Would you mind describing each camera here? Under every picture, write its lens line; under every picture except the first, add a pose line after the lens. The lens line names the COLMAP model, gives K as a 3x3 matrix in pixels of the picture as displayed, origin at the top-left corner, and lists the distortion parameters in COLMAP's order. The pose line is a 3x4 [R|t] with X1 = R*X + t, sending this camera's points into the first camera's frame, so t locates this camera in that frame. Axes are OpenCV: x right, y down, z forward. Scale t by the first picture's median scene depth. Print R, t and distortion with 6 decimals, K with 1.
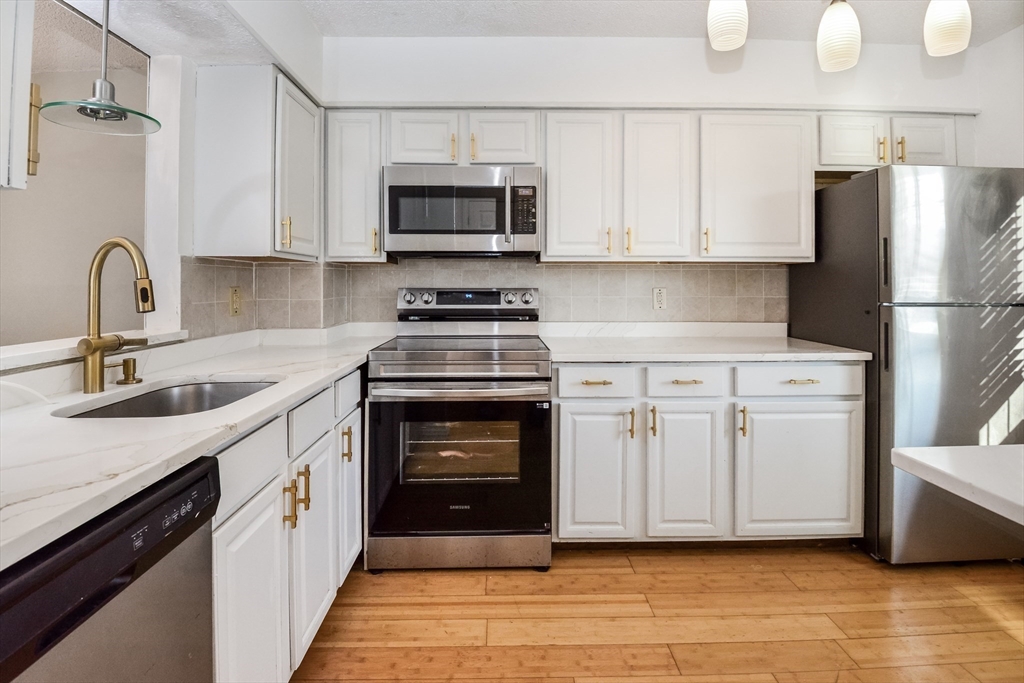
lens RADIAL K [[470.1, 0, 509.6], [0, 470.1, 282.6], [0, 0, 1]] dist [-0.000116, -0.018422]
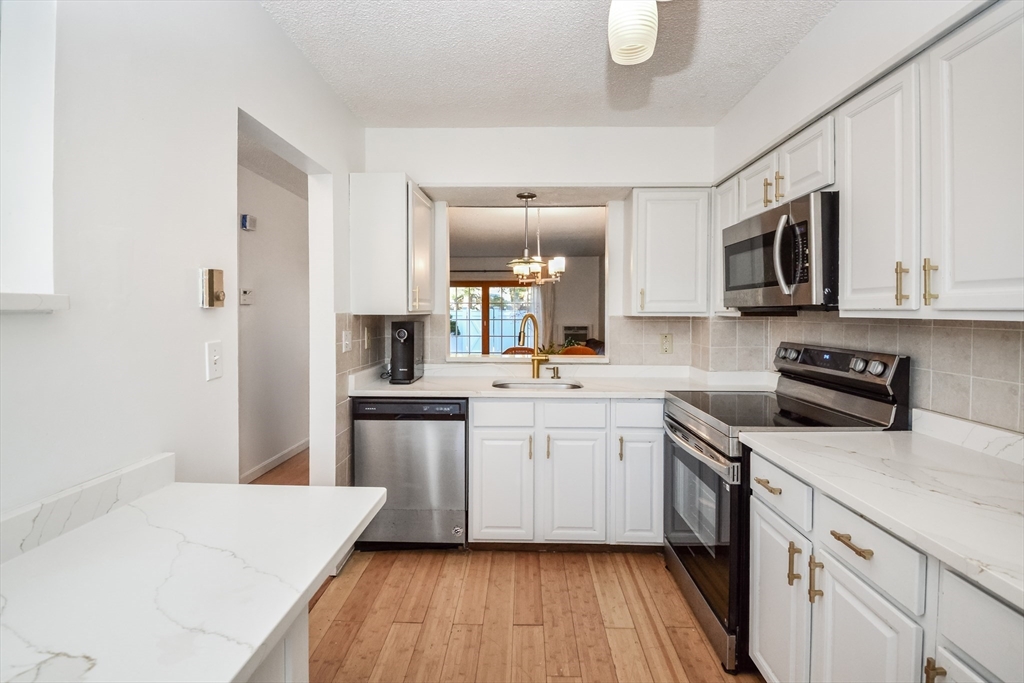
lens RADIAL K [[461.2, 0, 510.4], [0, 461.2, 316.6], [0, 0, 1]] dist [-0.001813, -0.017073]
pose [[-0.047179, 0.008473, -0.998851, 0.800583], [-0.000695, 0.999964, 0.008516, -0.052514], [0.998886, 0.001096, -0.047171, 0.534316]]
